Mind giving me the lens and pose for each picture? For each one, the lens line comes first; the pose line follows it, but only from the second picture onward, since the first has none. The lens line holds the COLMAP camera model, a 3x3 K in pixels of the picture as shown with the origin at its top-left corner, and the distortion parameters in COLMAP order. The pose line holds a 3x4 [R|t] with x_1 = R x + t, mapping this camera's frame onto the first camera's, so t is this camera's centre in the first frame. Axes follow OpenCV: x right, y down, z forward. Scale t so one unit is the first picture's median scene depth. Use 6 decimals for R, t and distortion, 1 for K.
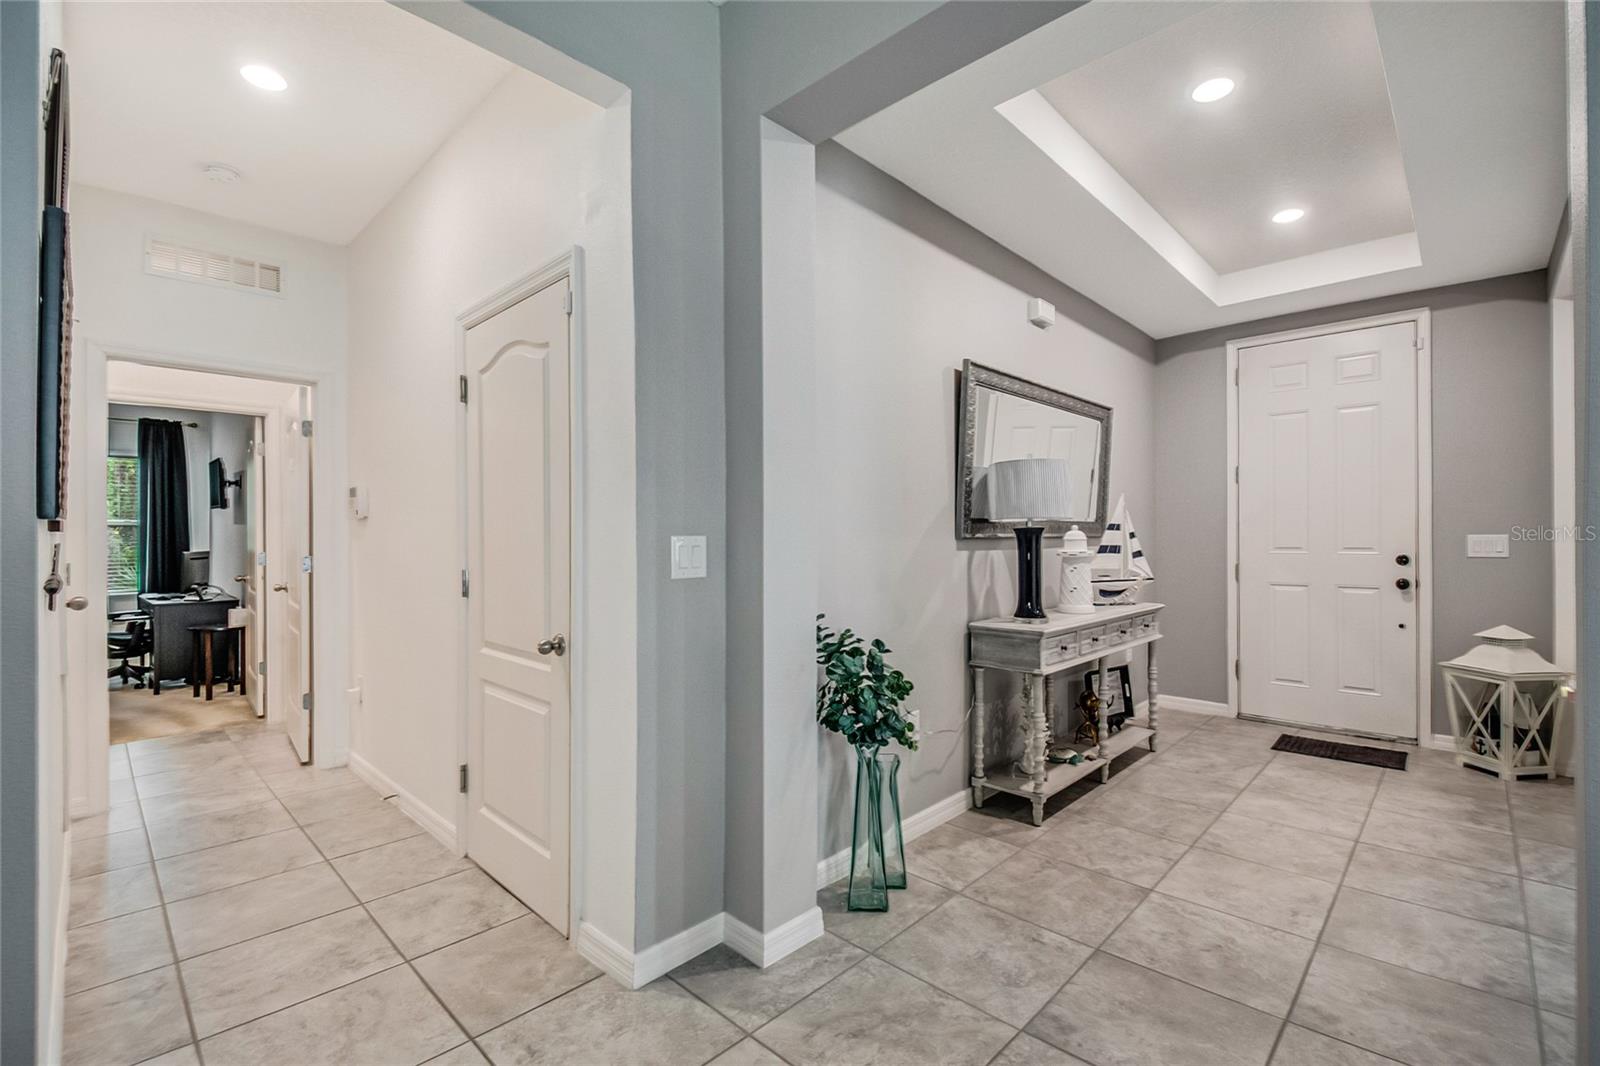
lens RADIAL K [[703.4, 0, 815.0], [0, 703.4, 536.4], [0, 0, 1]] dist [0.009949, -0.015550]
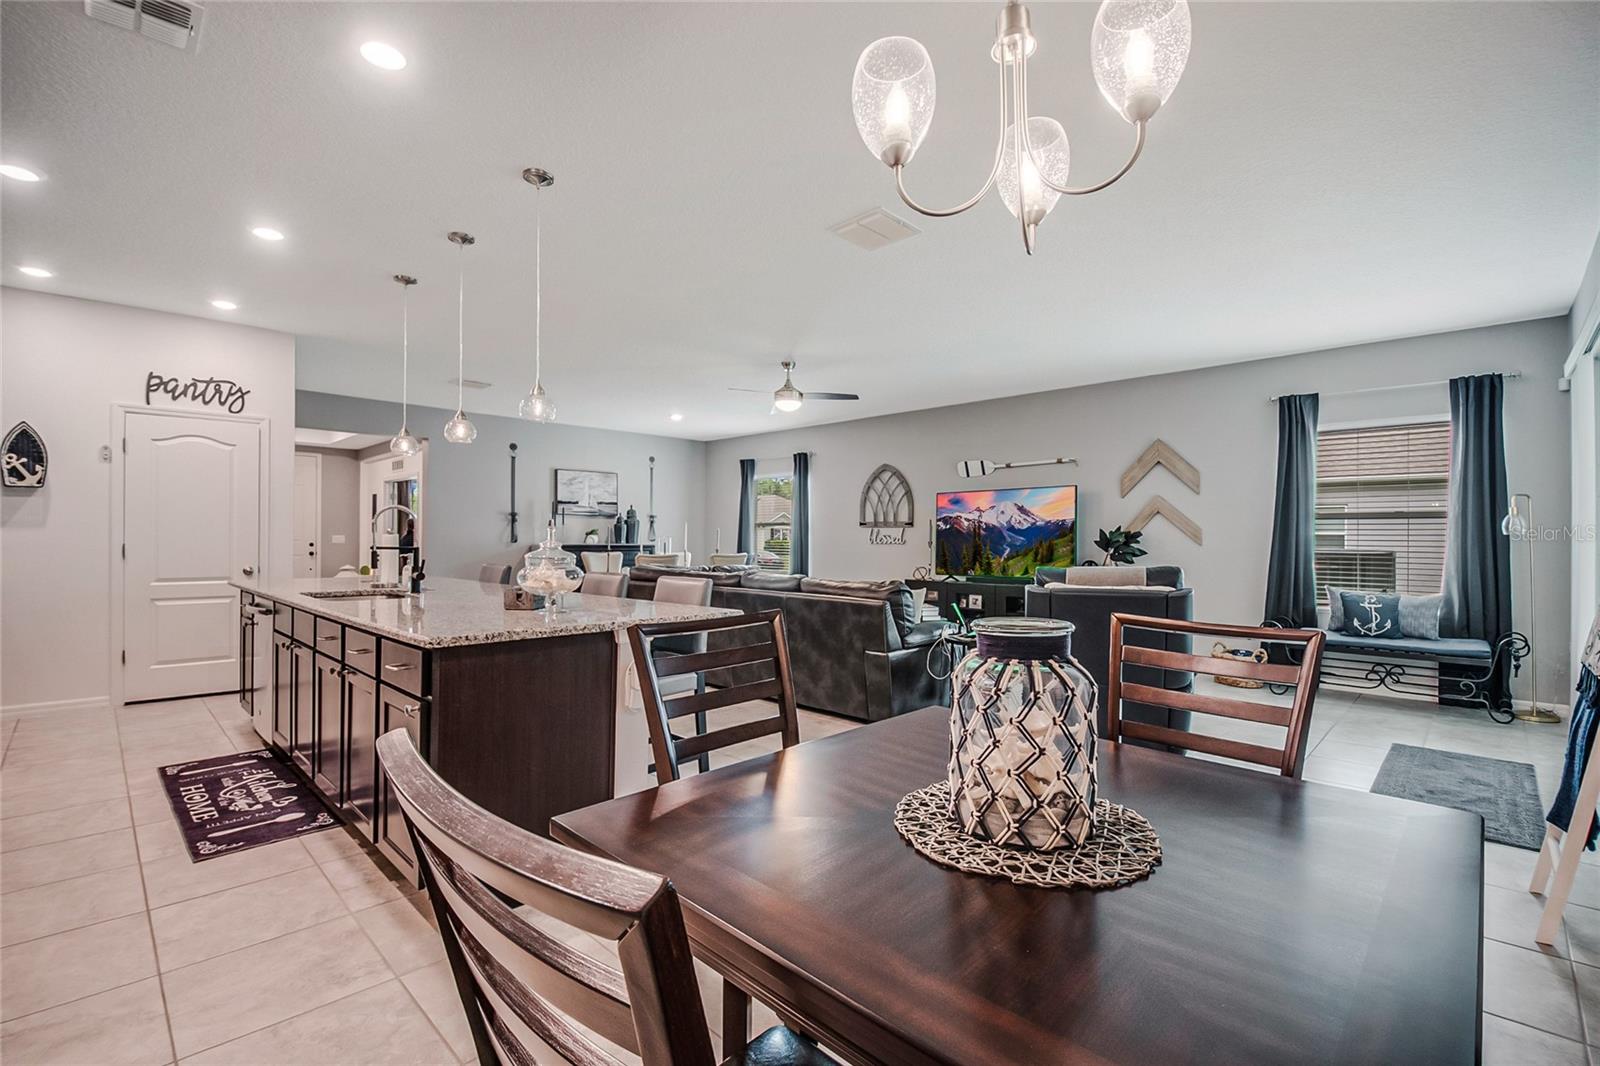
lens RADIAL K [[703.4, 0, 808.1], [0, 703.4, 540.3], [0, 0, 1]] dist [0.009949, -0.015550]
pose [[0.010061, 0.004345, 0.999940, -2.302964], [-0.013487, 0.999900, -0.004209, 0.004480], [-0.999858, -0.013444, 0.010118, -1.164700]]
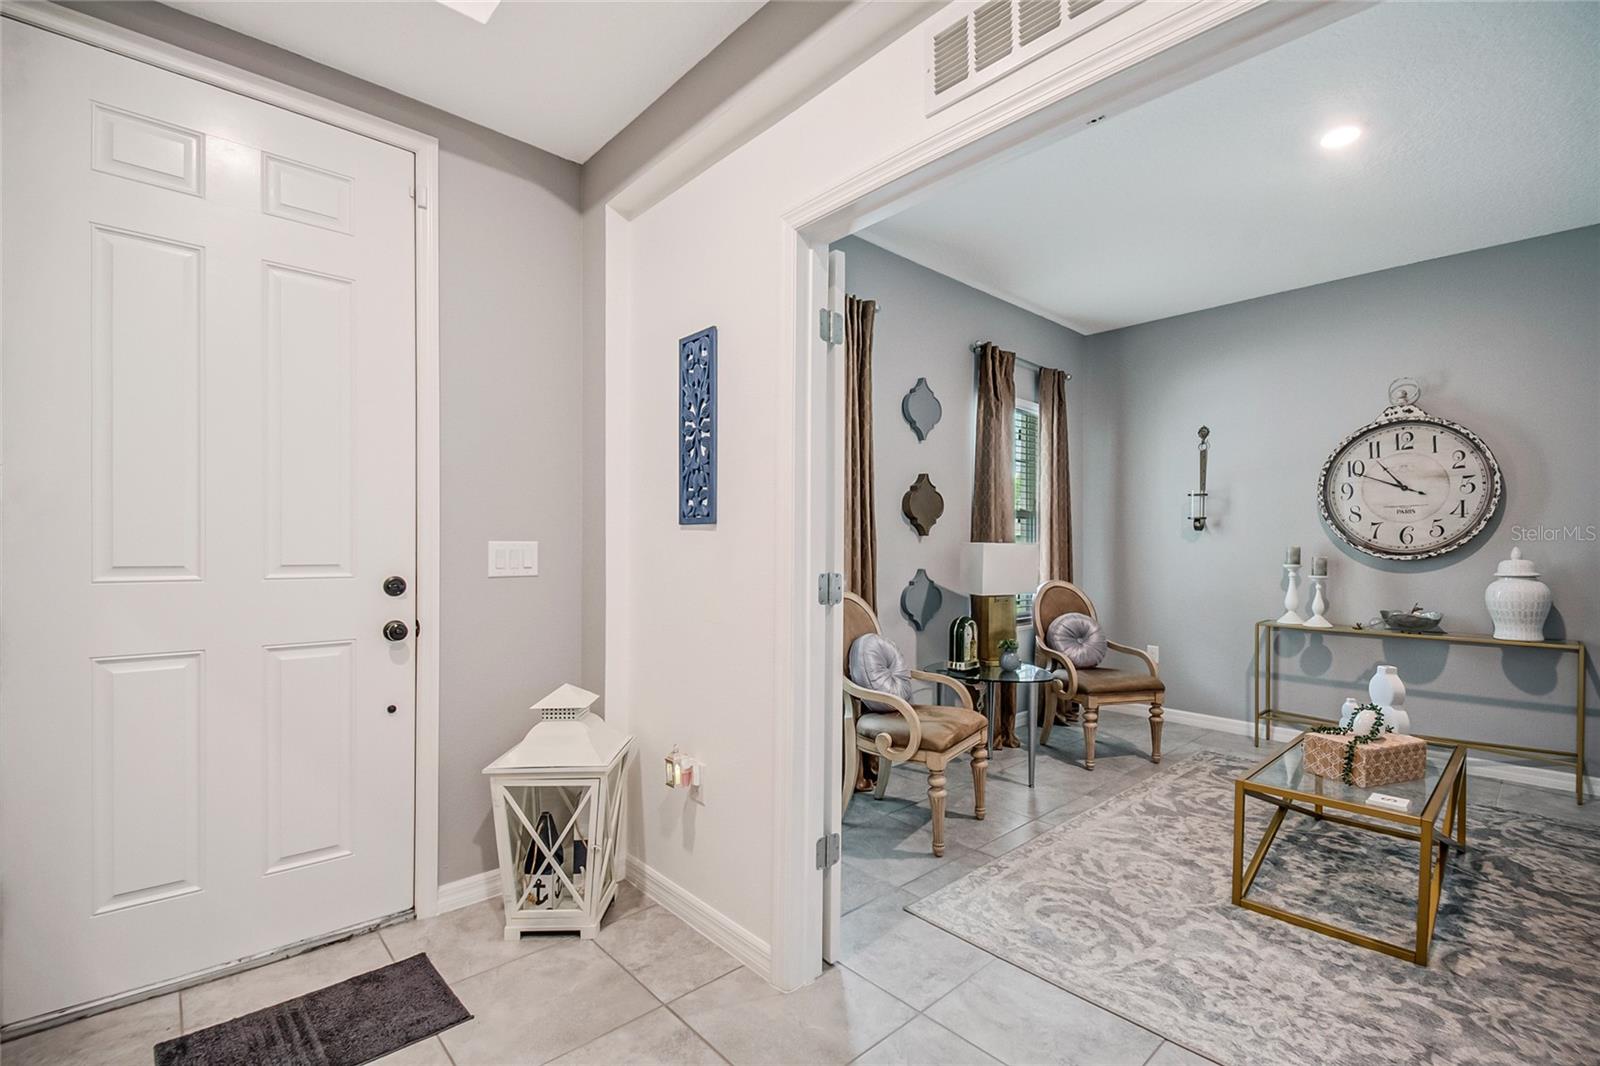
lens RADIAL K [[703.4, 0, 808.8], [0, 703.4, 542.7], [0, 0, 1]] dist [0.009949, -0.015550]
pose [[0.071320, 0.006802, 0.997430, 0.398630], [-0.006998, 0.999956, -0.006319, 0.002319], [-0.997429, -0.006529, 0.071365, 0.801303]]
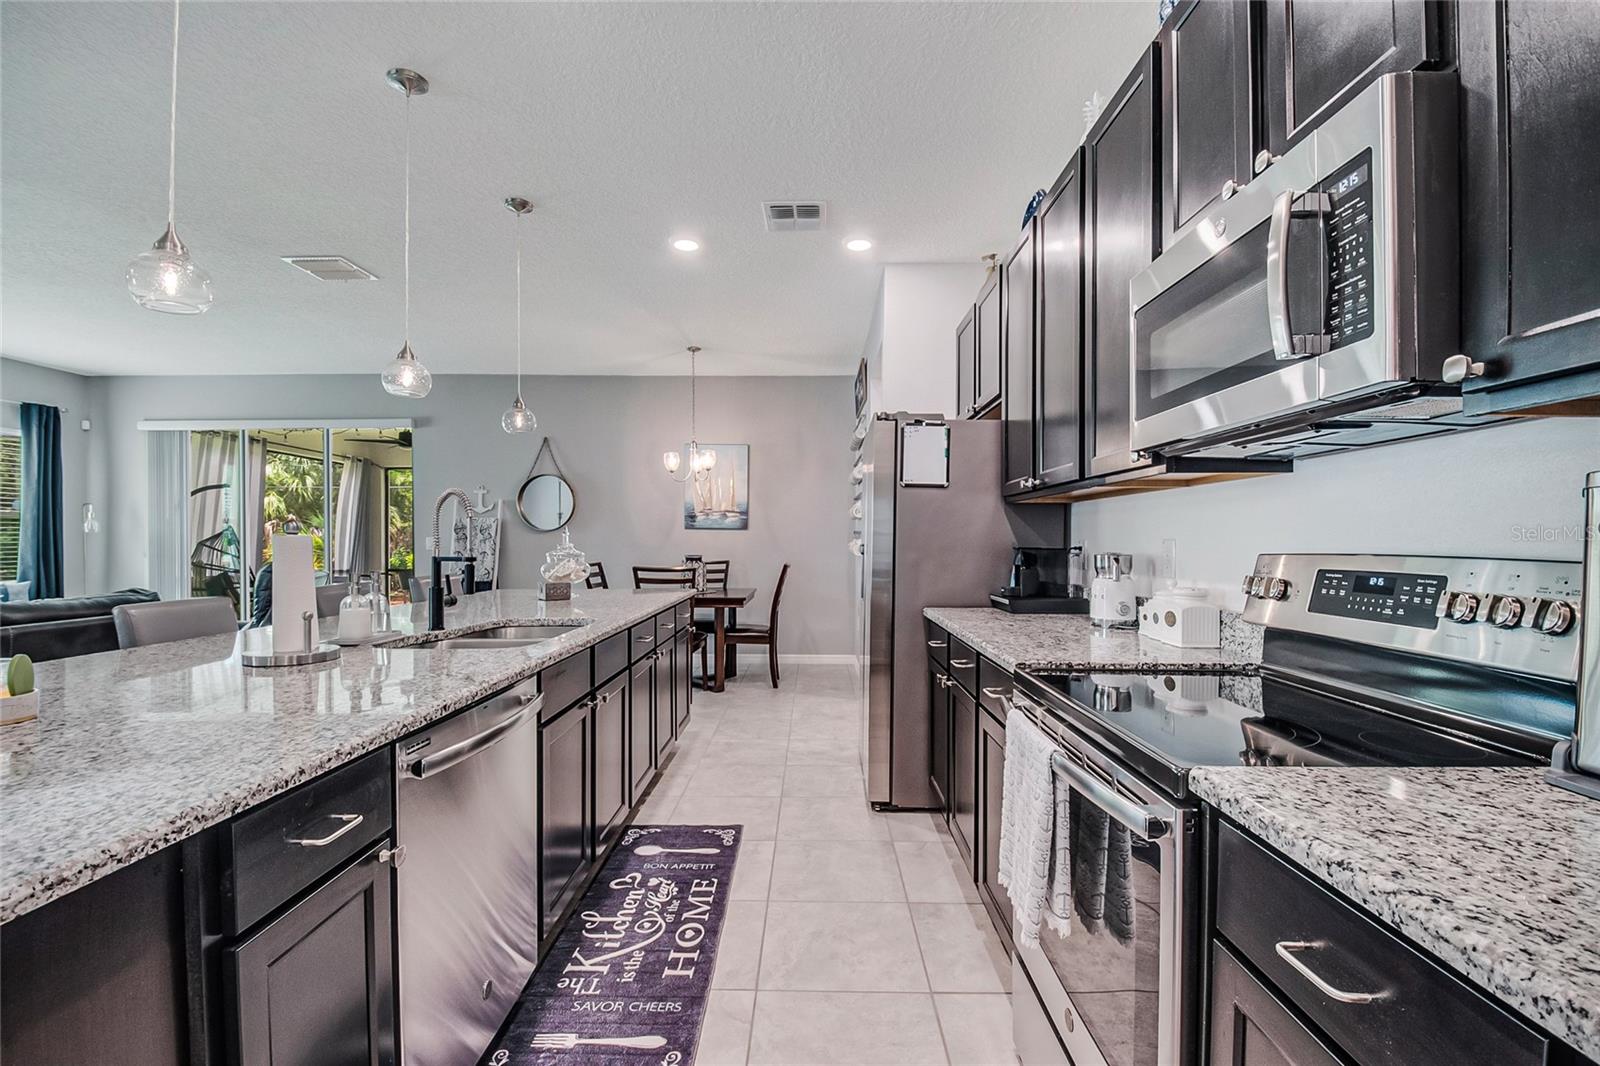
lens RADIAL K [[703.4, 0, 806.6], [0, 703.4, 542.8], [0, 0, 1]] dist [0.009949, -0.015550]
pose [[-0.732076, 0.006811, -0.681188, -0.983793], [0.006909, 0.999973, 0.002575, 0.006366], [0.681188, -0.002821, -0.732104, 0.231767]]
